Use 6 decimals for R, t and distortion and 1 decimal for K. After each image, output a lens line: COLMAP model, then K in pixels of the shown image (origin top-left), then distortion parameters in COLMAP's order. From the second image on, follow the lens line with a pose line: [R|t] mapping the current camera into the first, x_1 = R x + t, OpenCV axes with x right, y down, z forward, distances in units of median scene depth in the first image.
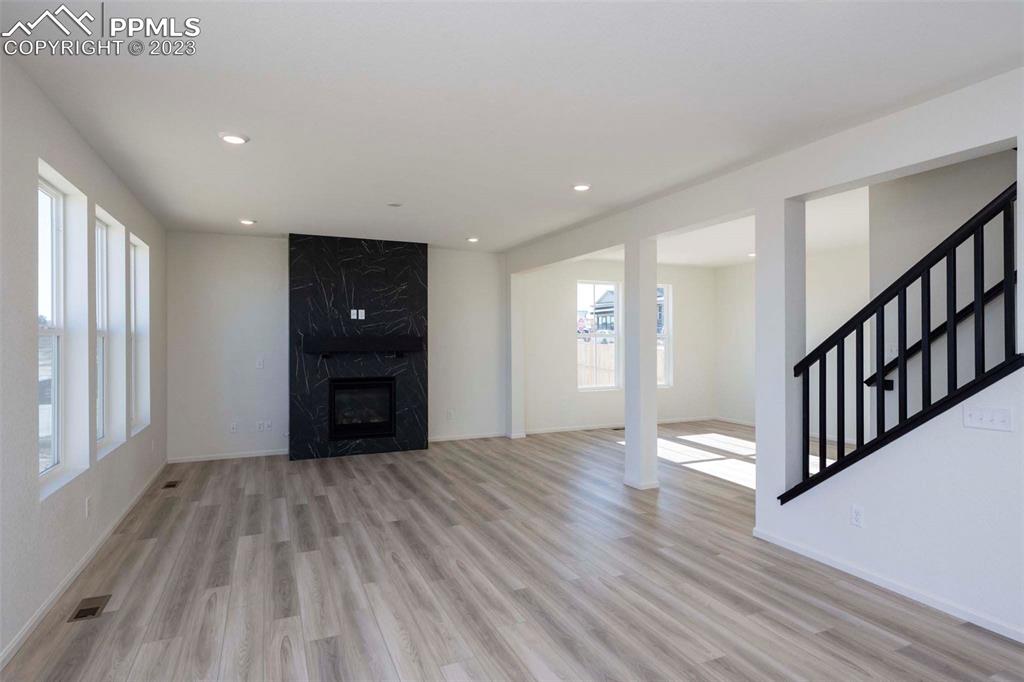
lens RADIAL K [[438.4, 0, 533.8], [0, 438.4, 343.7], [0, 0, 1]] dist [-0.004126, 0.000678]
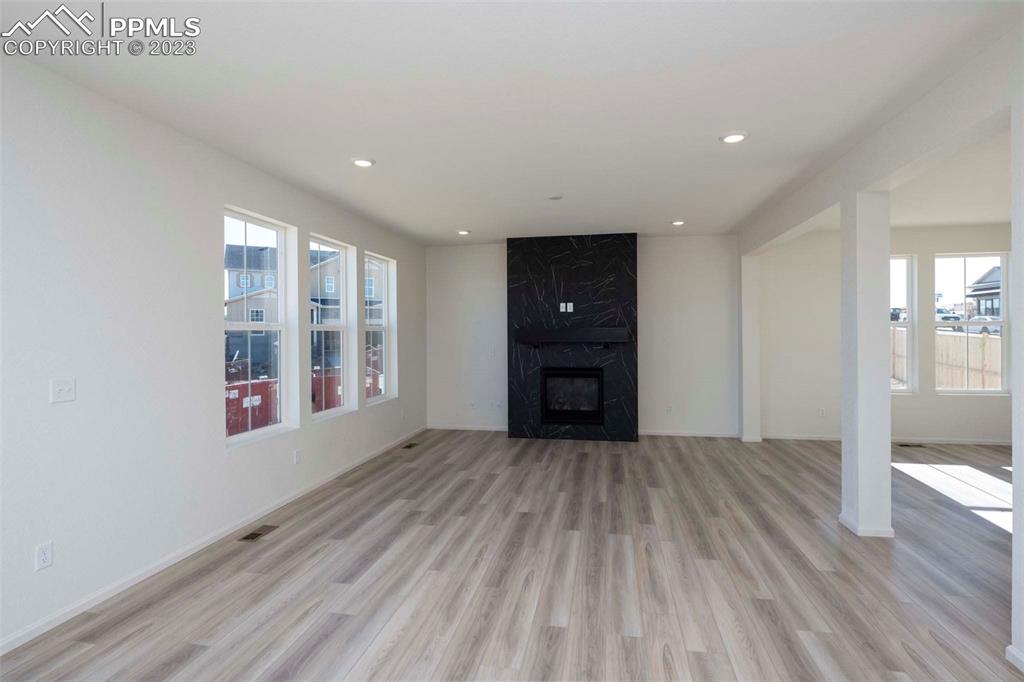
lens RADIAL K [[438.4, 0, 517.5], [0, 438.4, 334.1], [0, 0, 1]] dist [-0.004126, 0.000678]
pose [[0.862302, -0.002119, -0.506390, 0.119463], [0.001440, 0.999997, -0.001733, -0.000892], [0.506392, 0.000765, 0.862303, 0.083802]]
